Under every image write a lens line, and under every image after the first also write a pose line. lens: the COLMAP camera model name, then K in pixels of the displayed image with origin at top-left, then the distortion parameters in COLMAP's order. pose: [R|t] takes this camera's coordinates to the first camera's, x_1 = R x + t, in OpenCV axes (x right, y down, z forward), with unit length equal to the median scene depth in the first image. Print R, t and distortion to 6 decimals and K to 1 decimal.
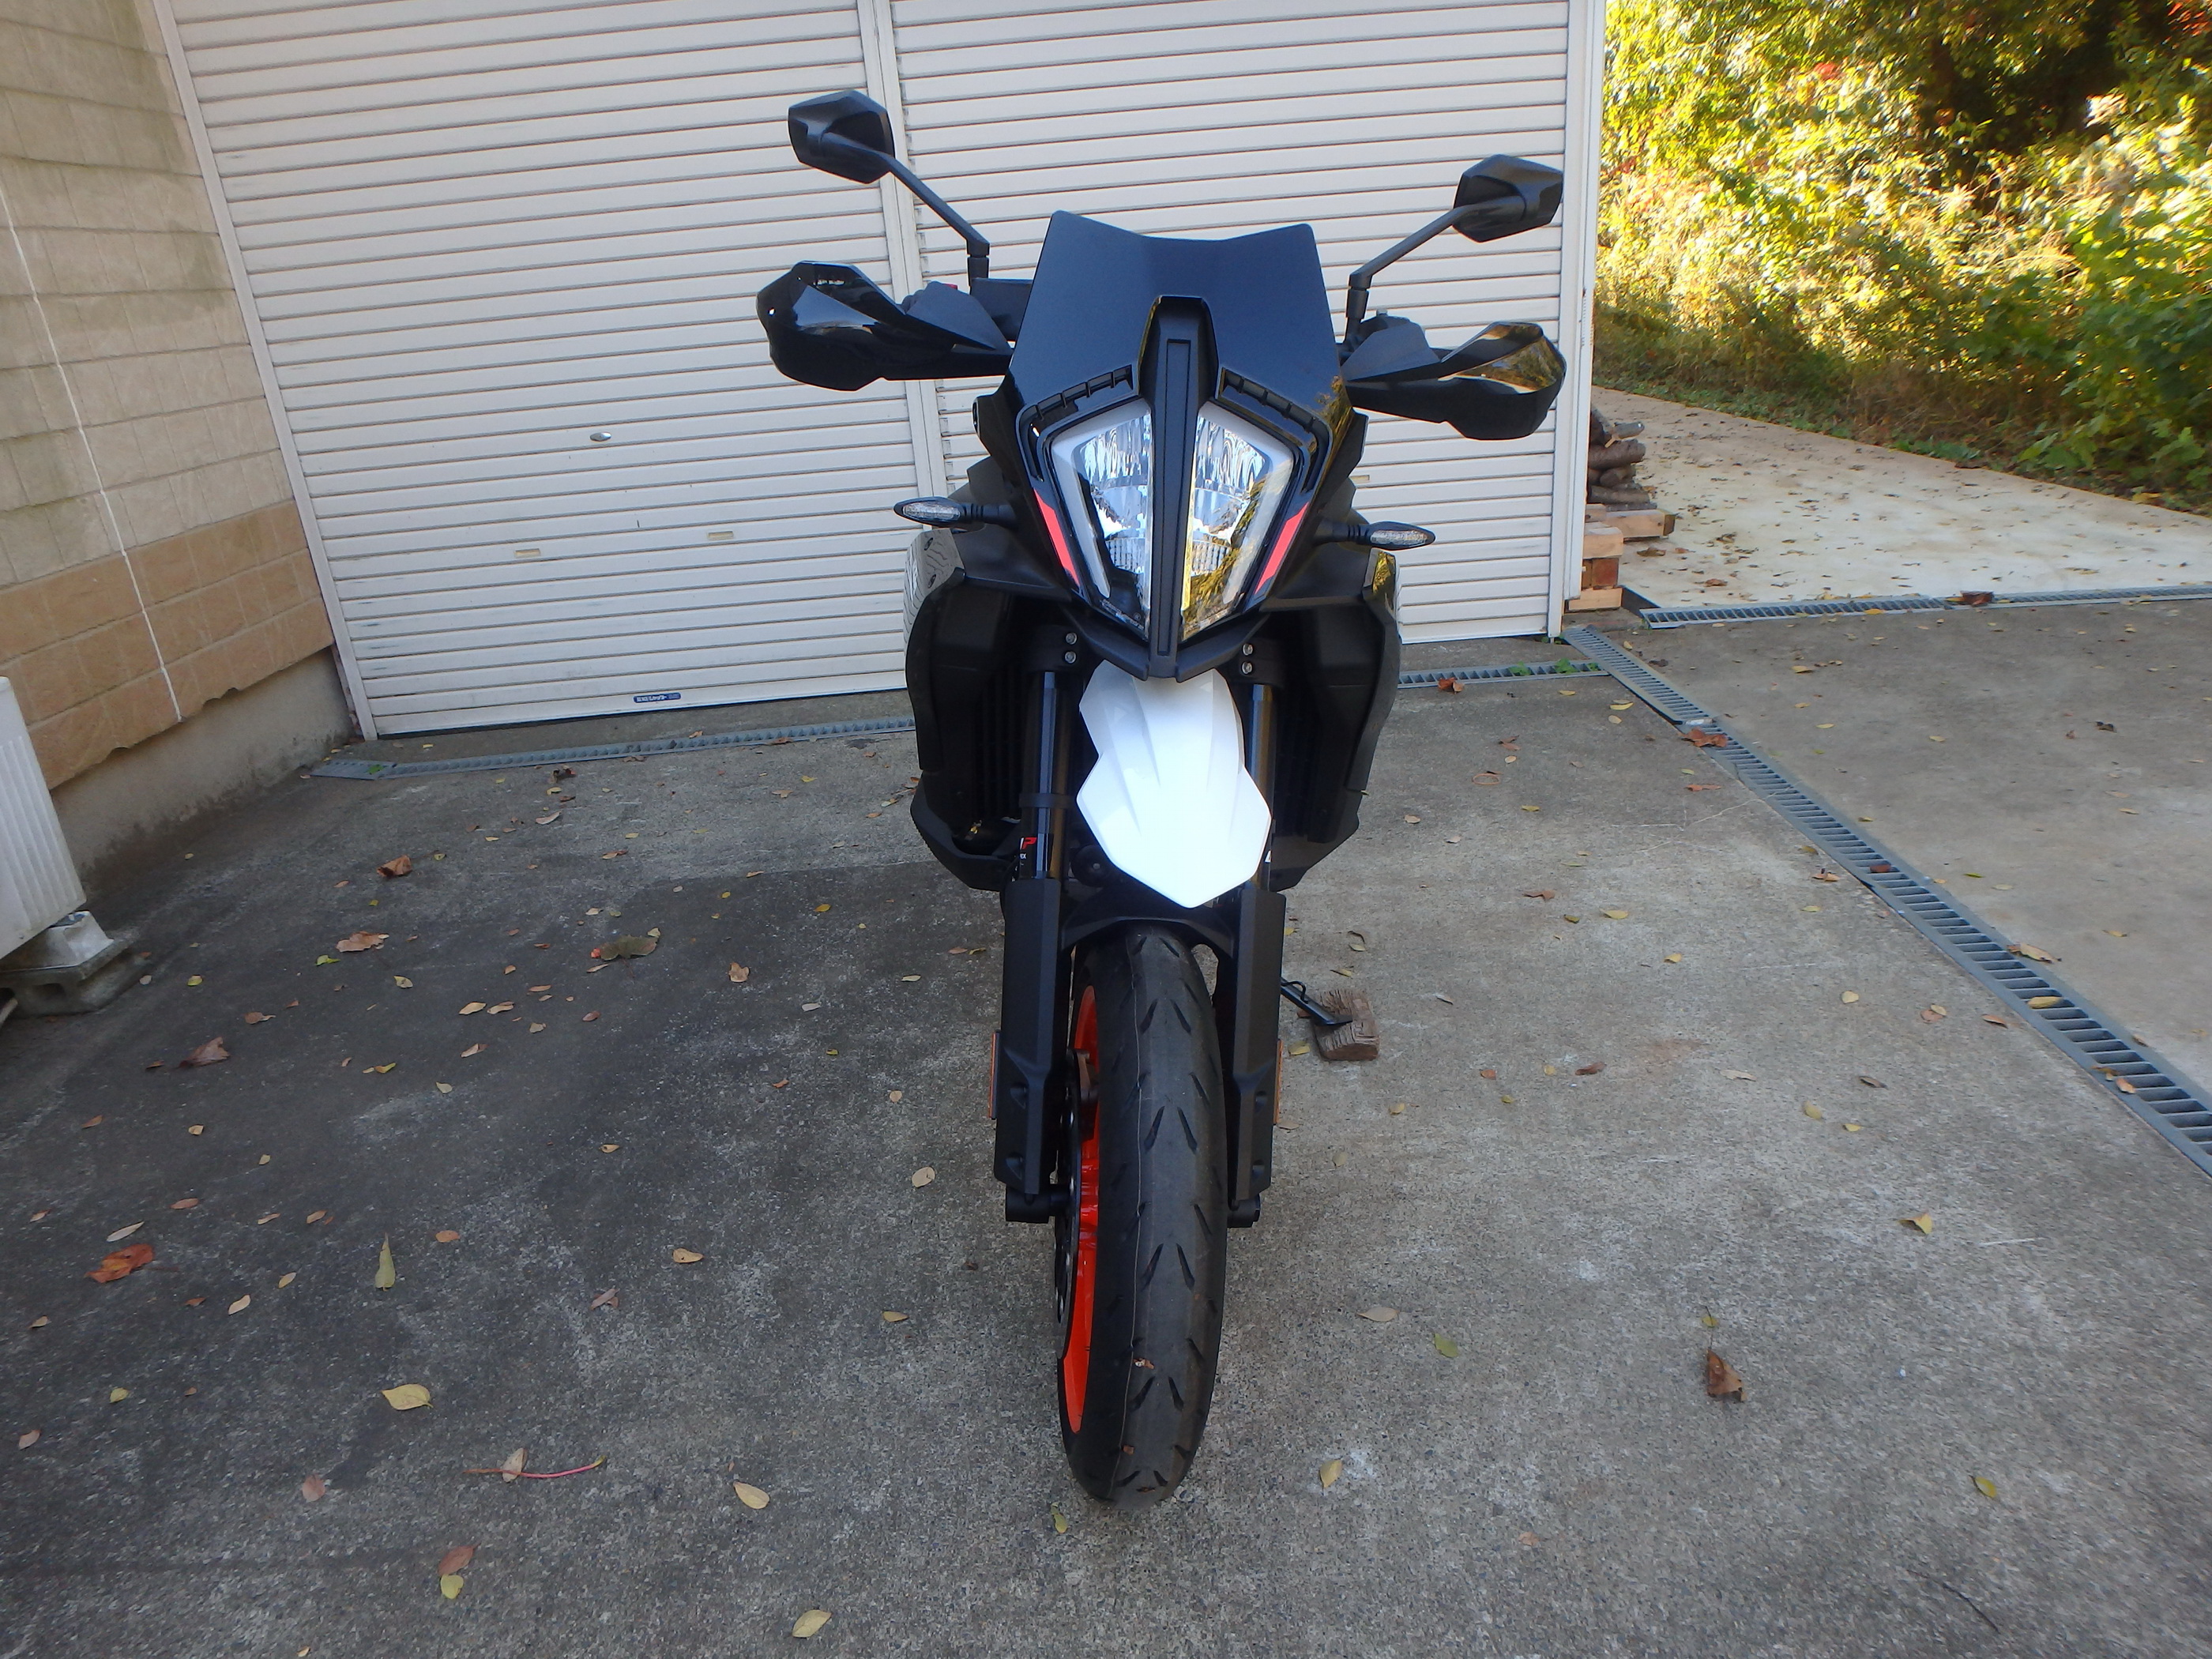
lens RADIAL K [[1371.7, 0, 1098.3], [0, 1371.7, 799.2], [0, 0, 1]] dist [-0.051864, 0.015024]
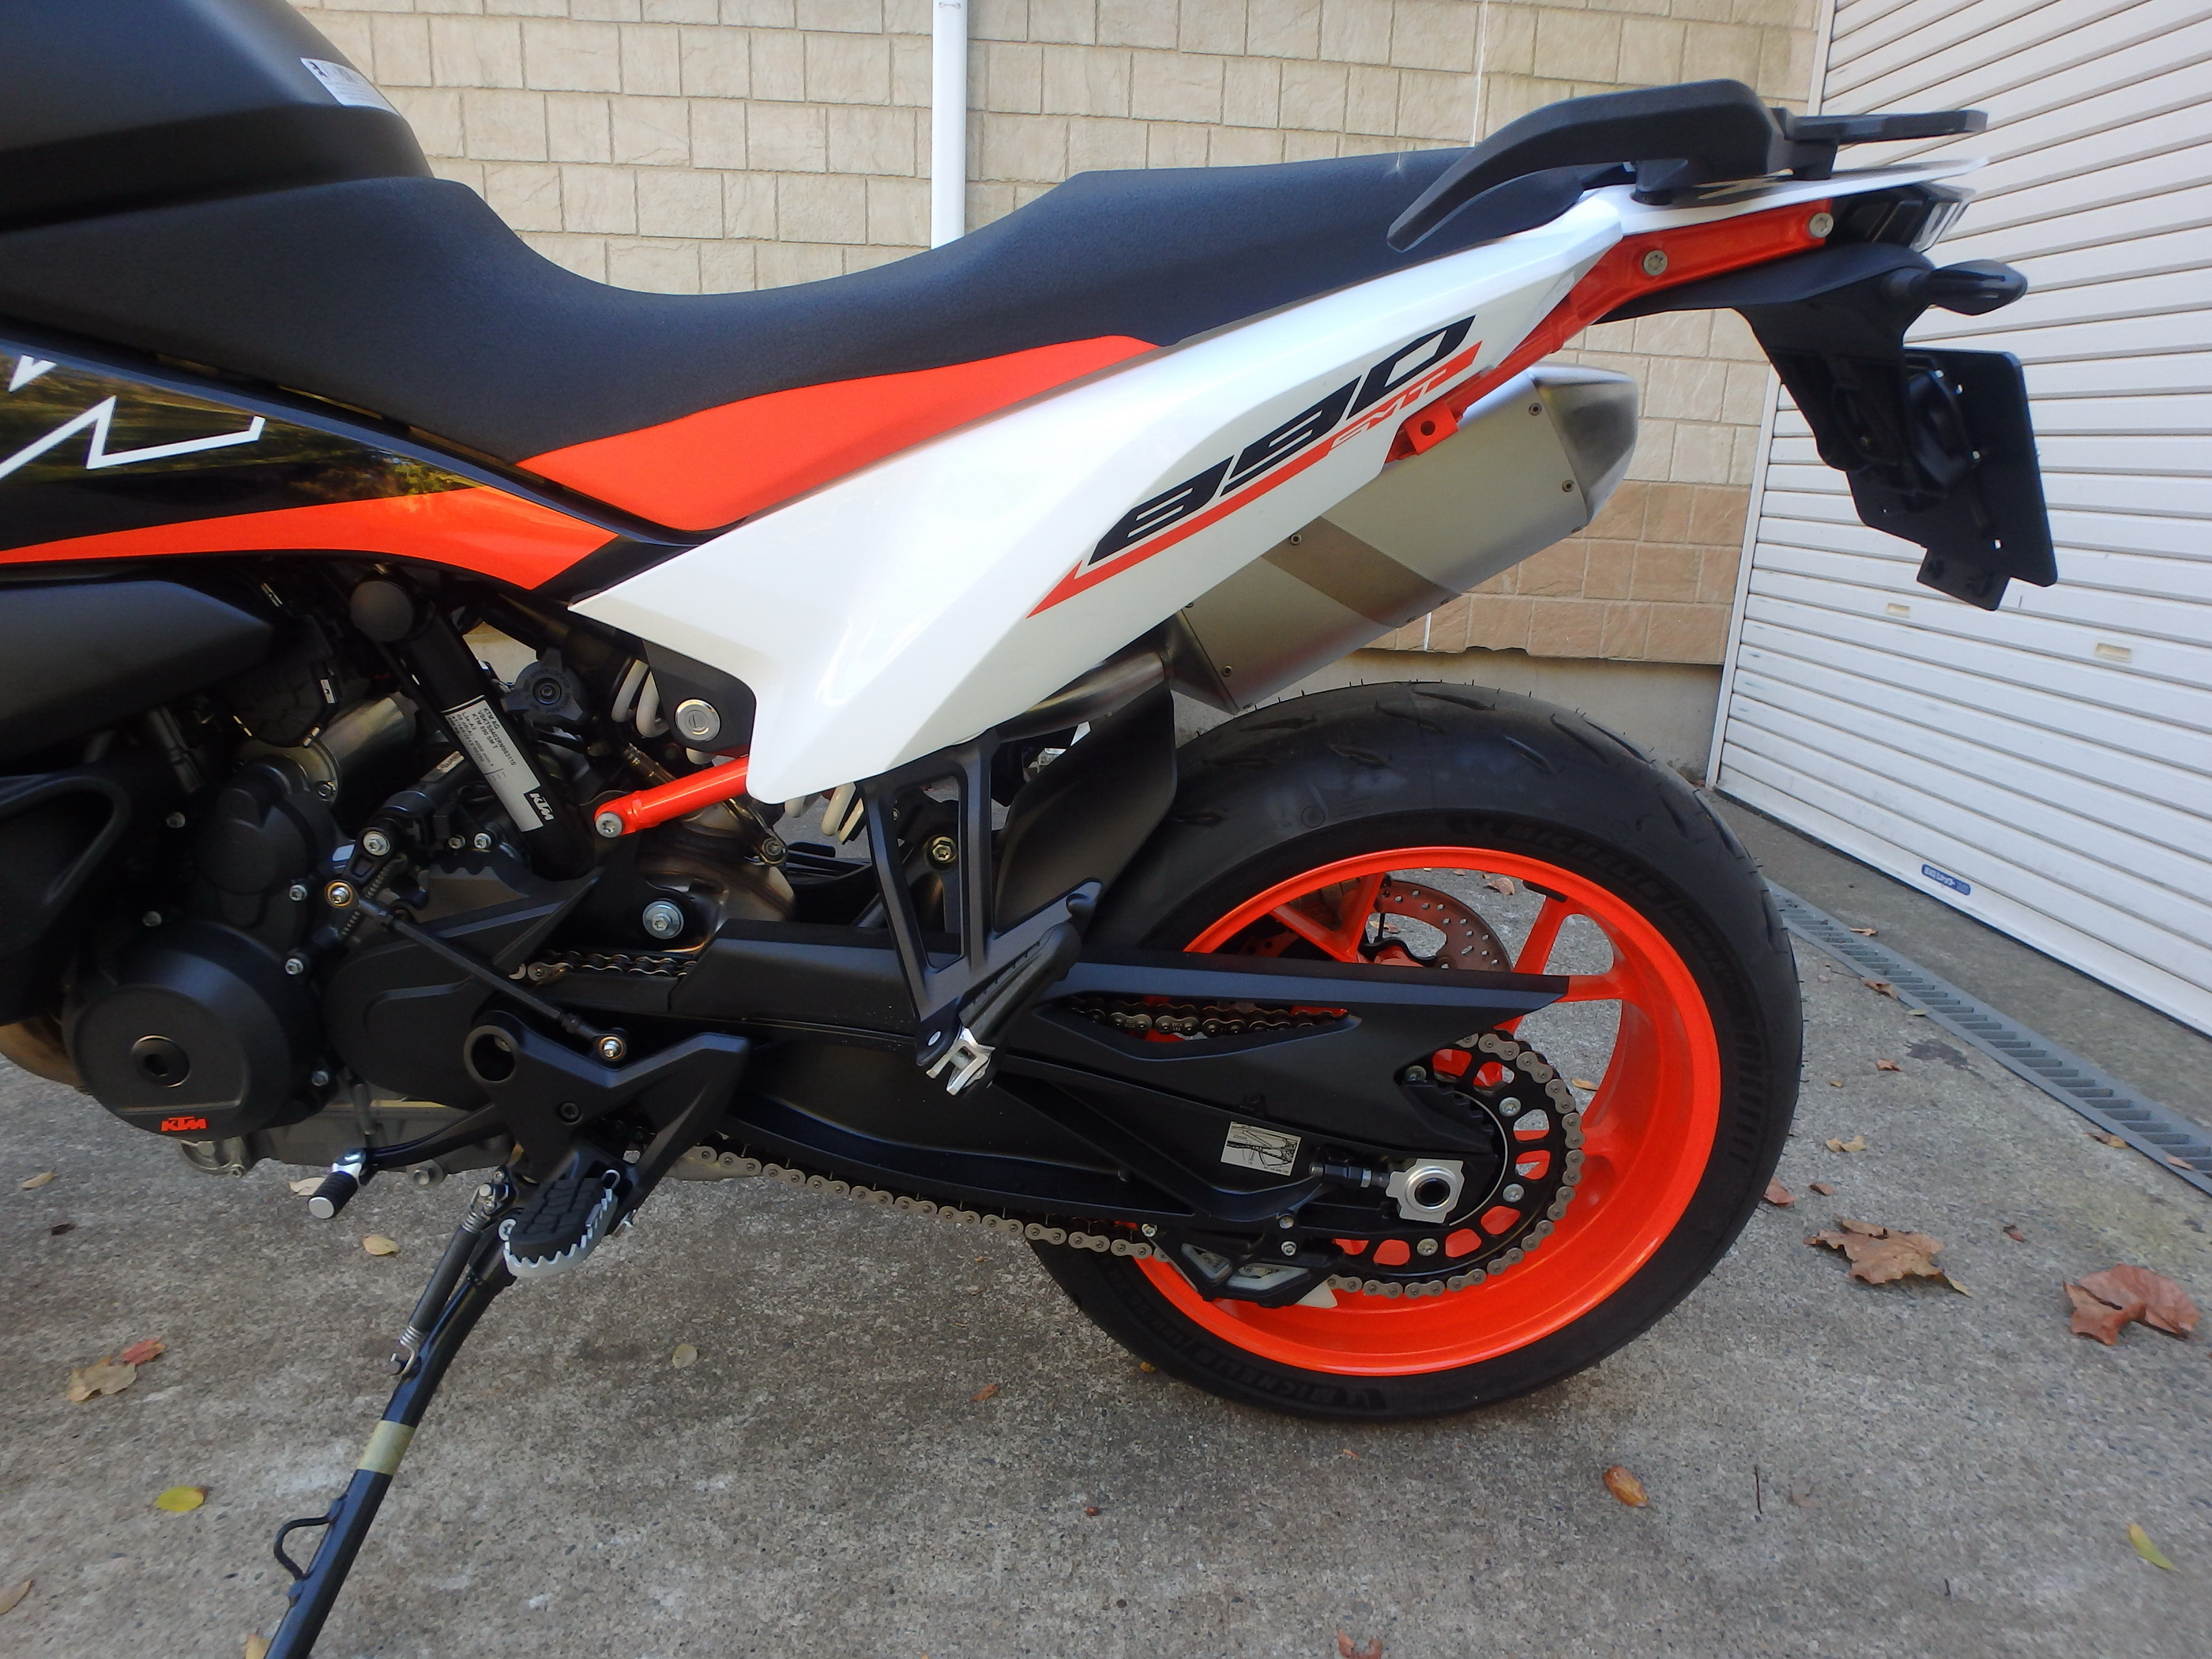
lens RADIAL K [[1371.7, 0, 1137.9], [0, 1371.7, 806.3], [0, 0, 1]] dist [-0.051864, 0.015024]
pose [[0.056553, 0.330360, -0.942159, 0.314286], [-0.414218, 0.866385, 0.278927, -0.171965], [0.908419, 0.374485, 0.185838, 0.762517]]
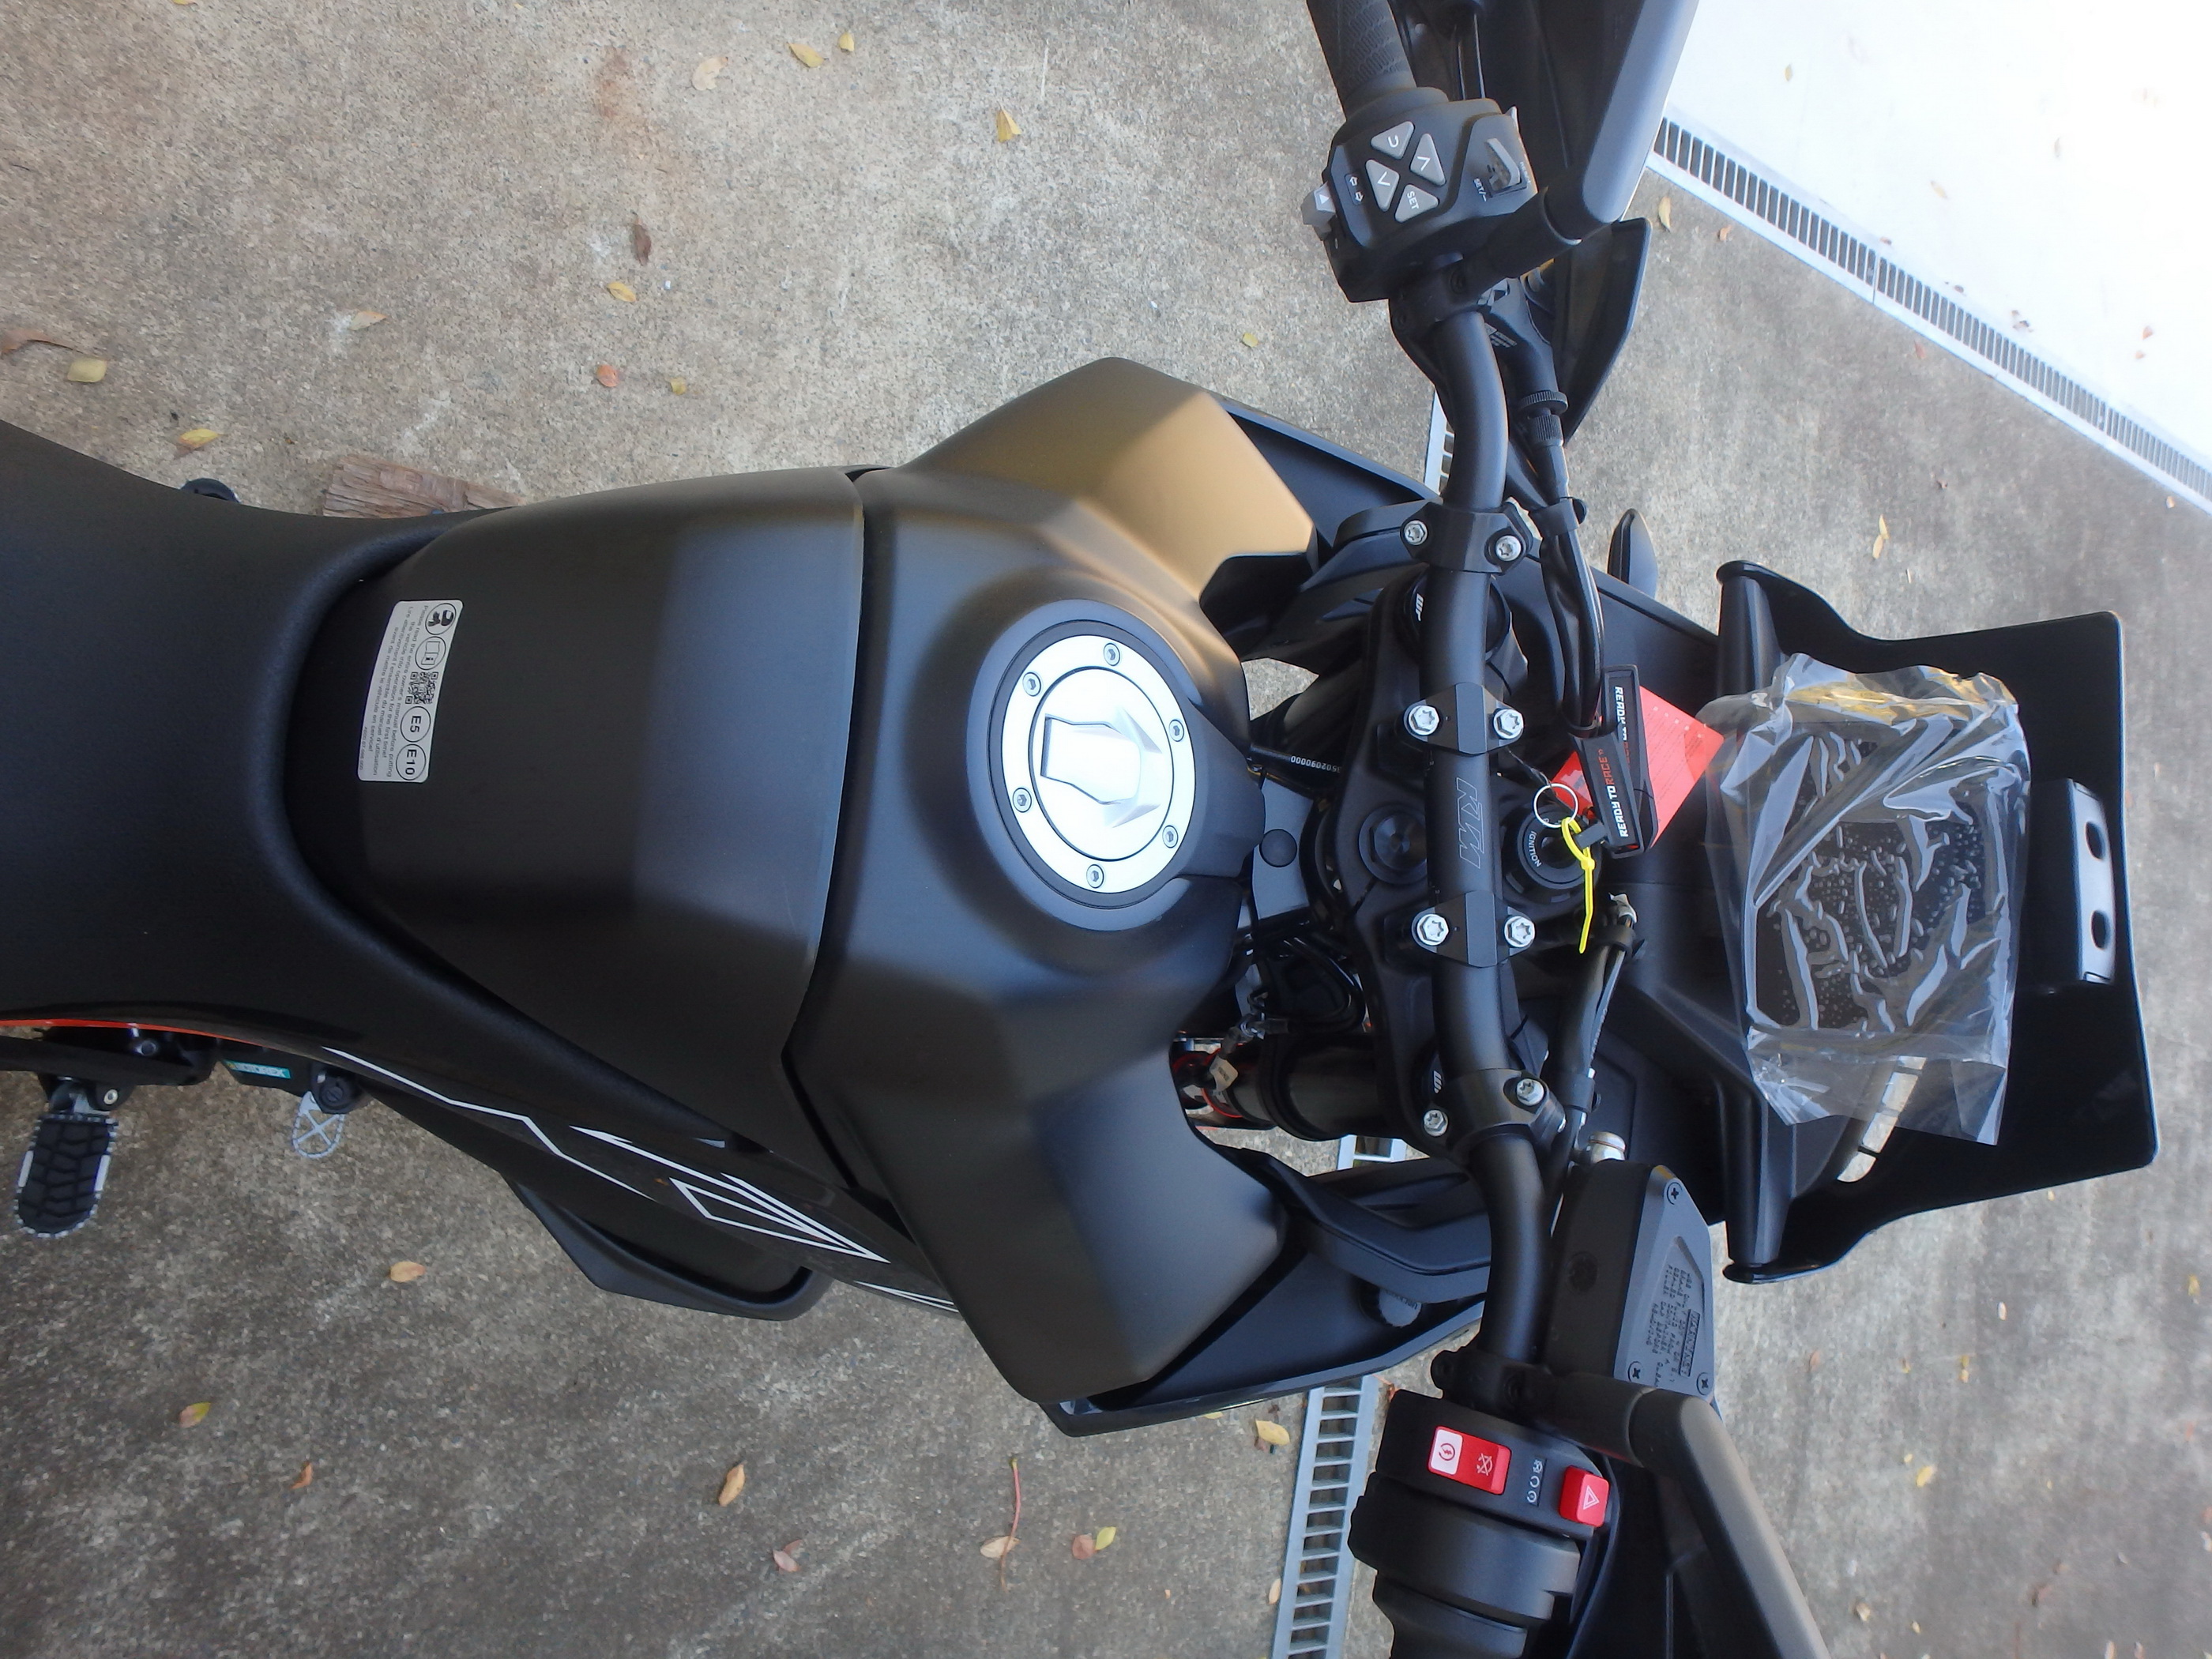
lens RADIAL K [[1371.7, 0, 1160.6], [0, 1371.7, 796.5], [0, 0, 1]] dist [-0.051864, 0.015024]
pose [[0.080538, -0.985064, 0.152191, -0.001476], [-0.177468, 0.136076, 0.974674, -0.328132], [-0.980826, -0.105508, -0.163858, 0.559058]]
